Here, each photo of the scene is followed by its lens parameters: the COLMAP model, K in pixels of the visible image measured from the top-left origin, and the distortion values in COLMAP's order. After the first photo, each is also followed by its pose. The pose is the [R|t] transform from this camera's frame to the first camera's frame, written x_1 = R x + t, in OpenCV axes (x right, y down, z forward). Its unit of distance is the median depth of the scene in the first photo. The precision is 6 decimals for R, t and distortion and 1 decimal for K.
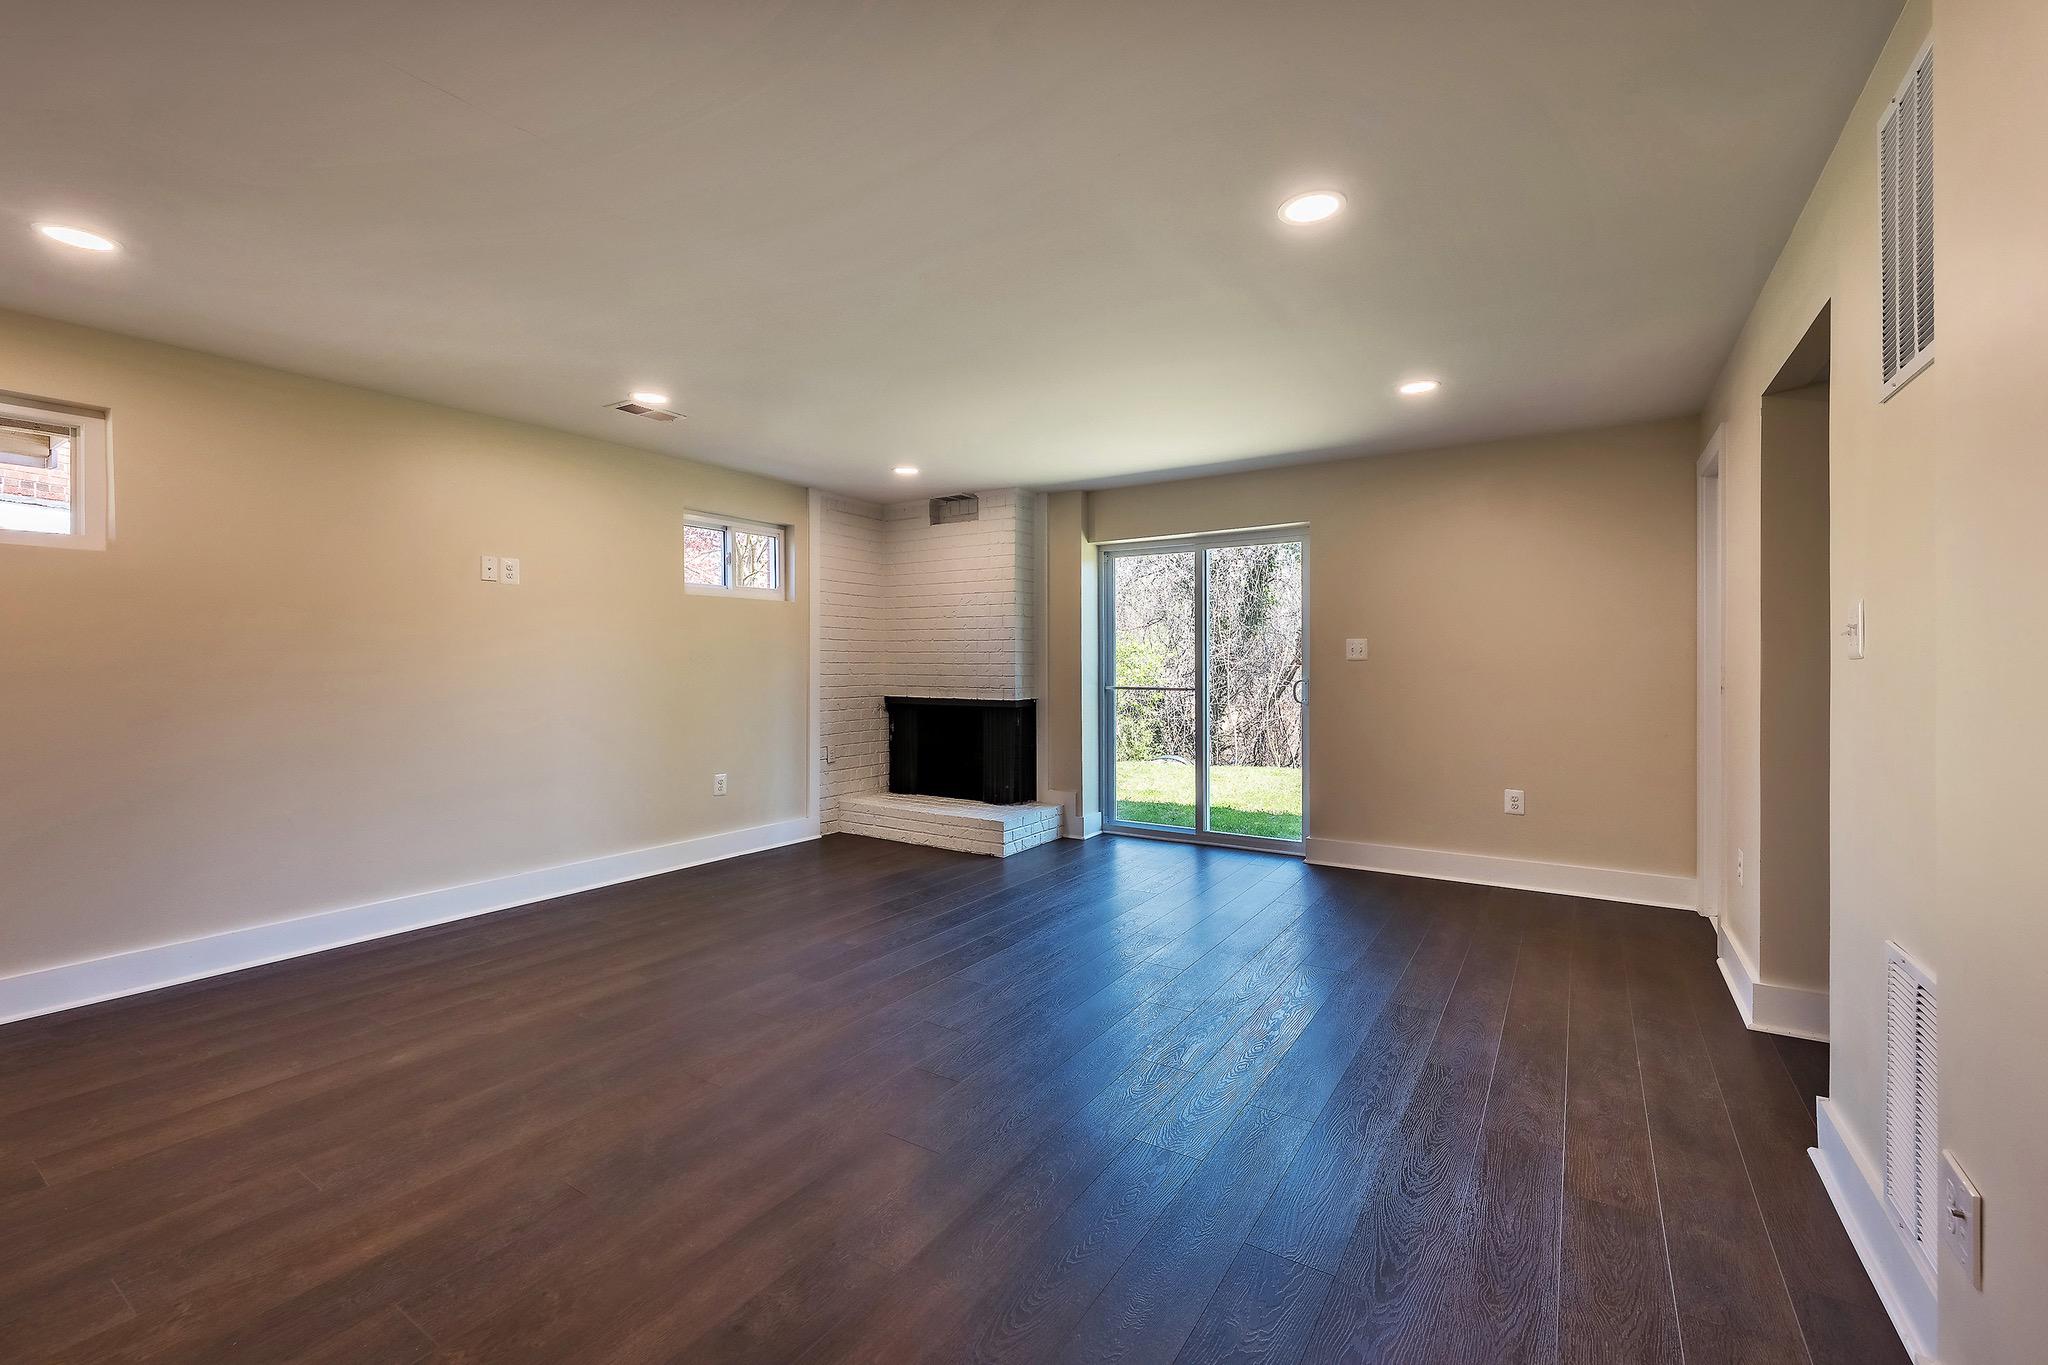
lens RADIAL K [[847.7, 0, 1015.2], [0, 847.7, 672.4], [0, 0, 1]] dist [-0.005431, -0.000067]
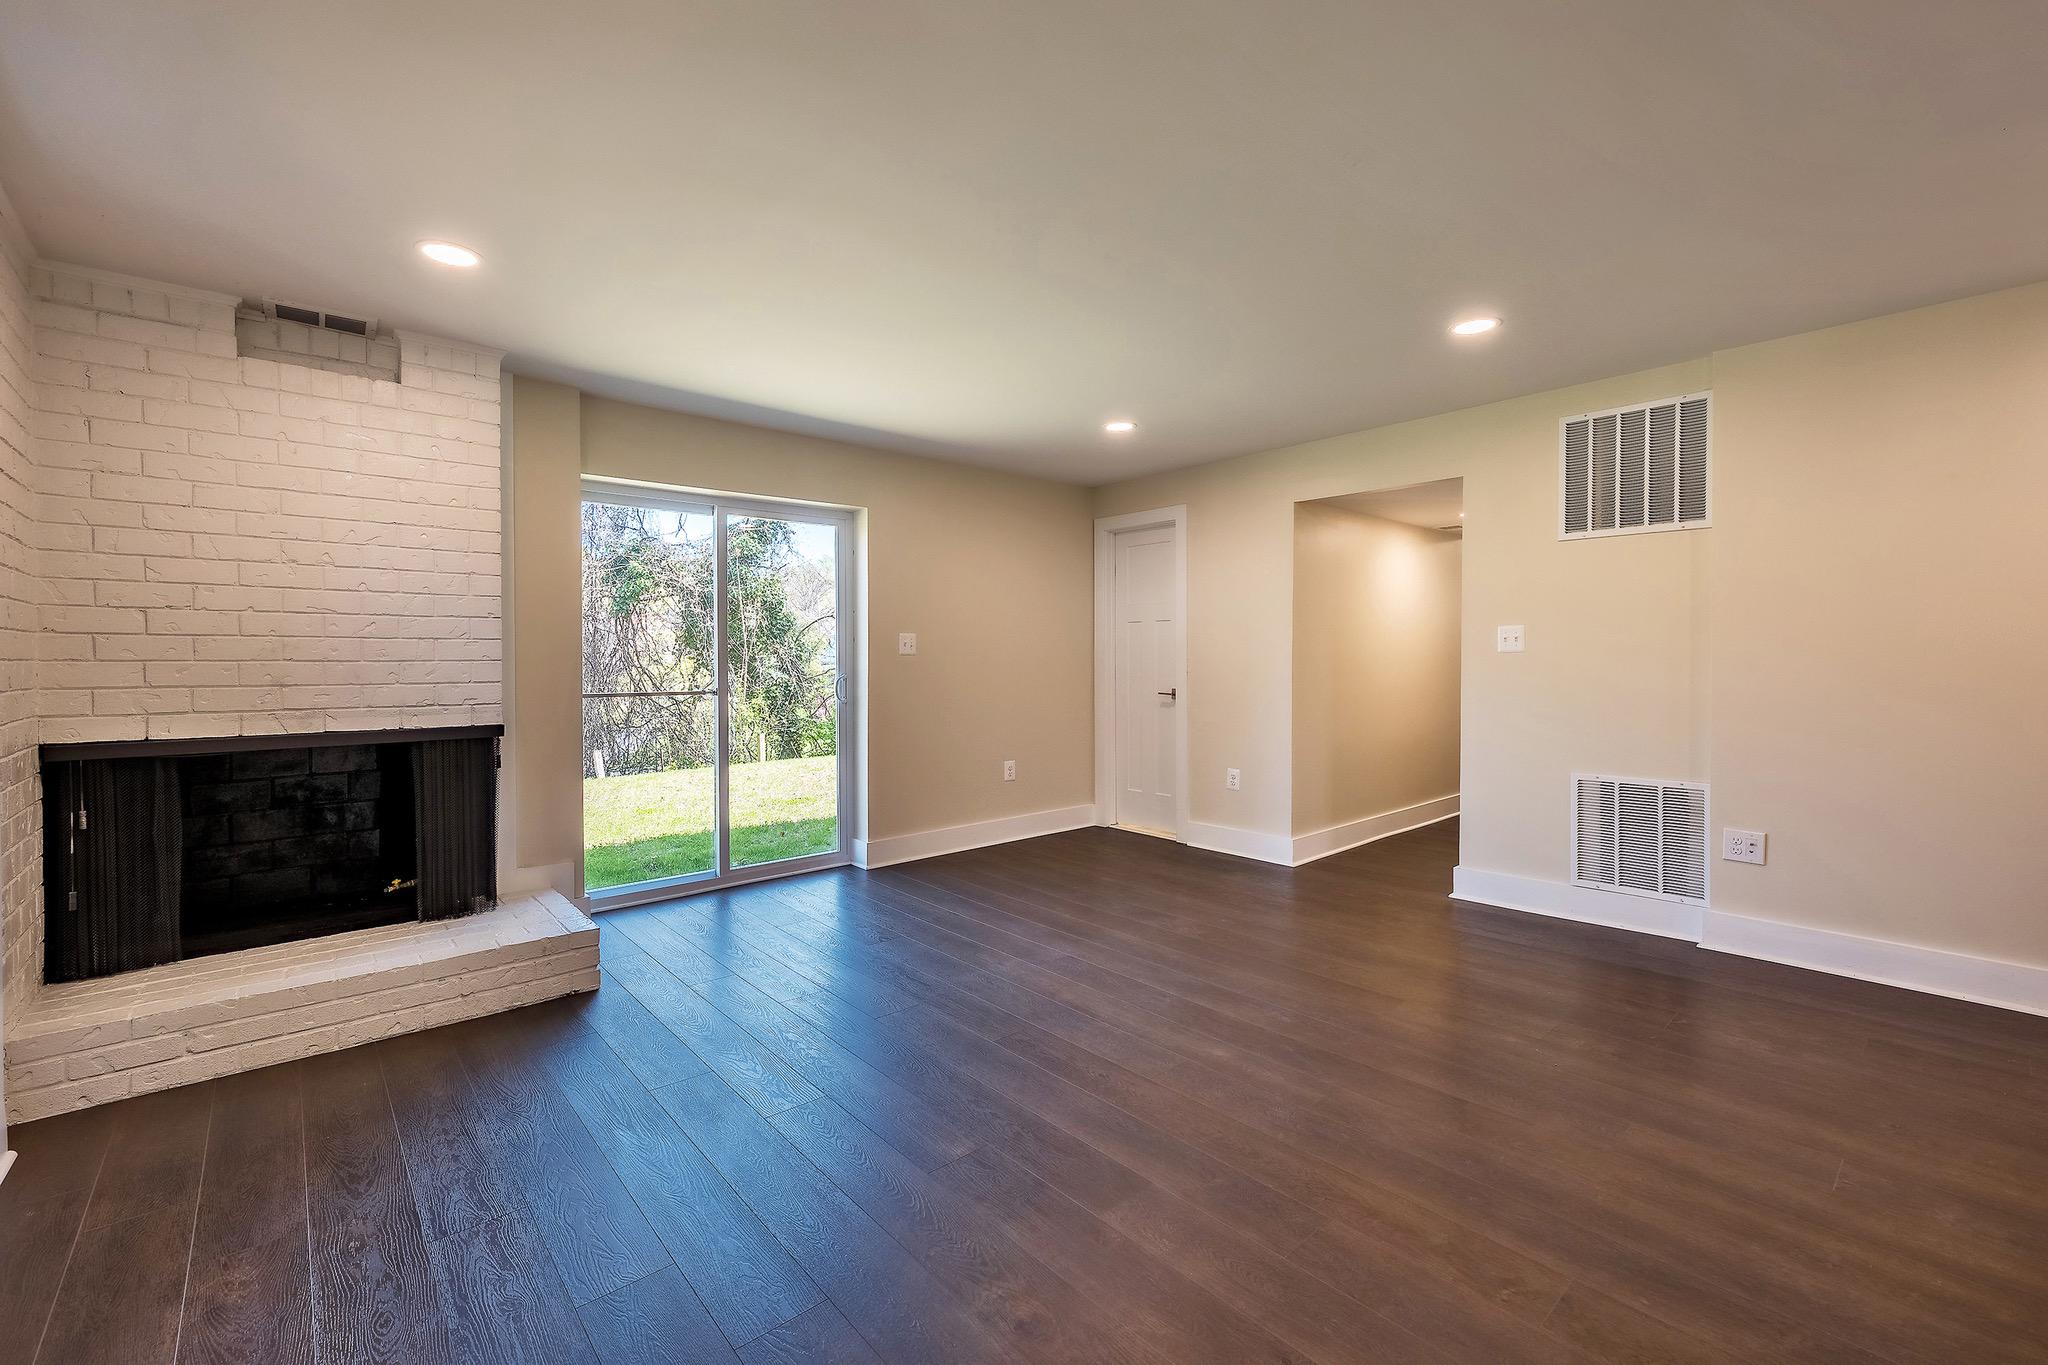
lens RADIAL K [[847.7, 0, 1017.7], [0, 847.7, 662.6], [0, 0, 1]] dist [-0.005431, -0.000067]
pose [[0.261357, -0.005817, 0.965225, -0.457813], [0.015754, 0.999874, 0.001760, -0.004021], [-0.965114, 0.014746, 0.261415, 0.516836]]
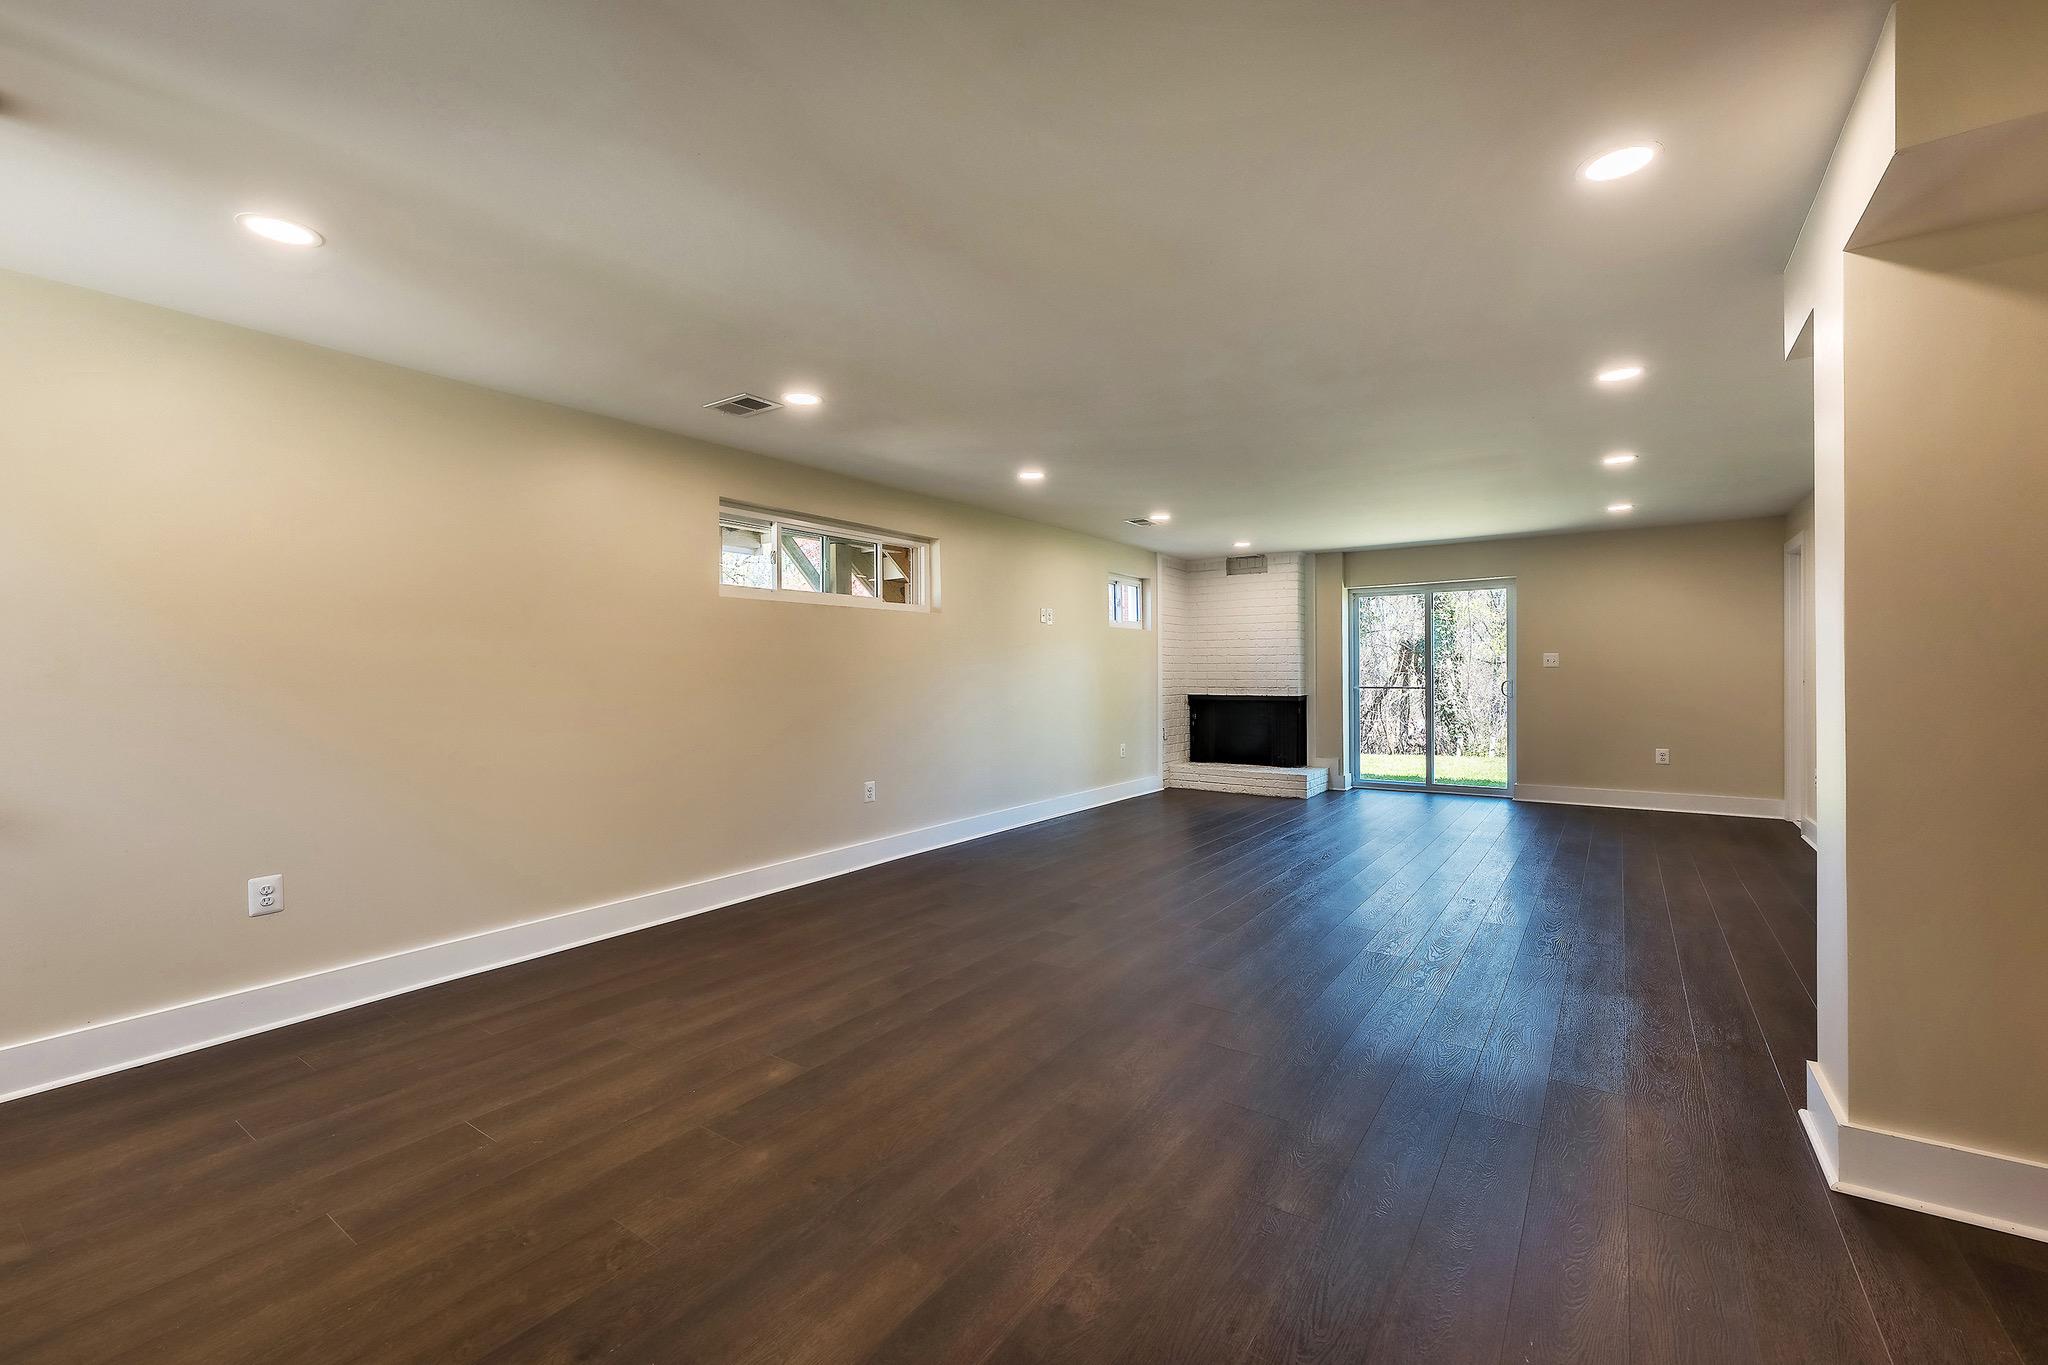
lens RADIAL K [[847.7, 0, 1008.9], [0, 847.7, 677.4], [0, 0, 1]] dist [-0.005431, -0.000067]
pose [[0.999014, -0.005766, -0.044013, -0.436861], [0.005495, 0.999965, -0.006287, 0.007139], [0.044048, 0.006039, 0.999011, -0.490400]]
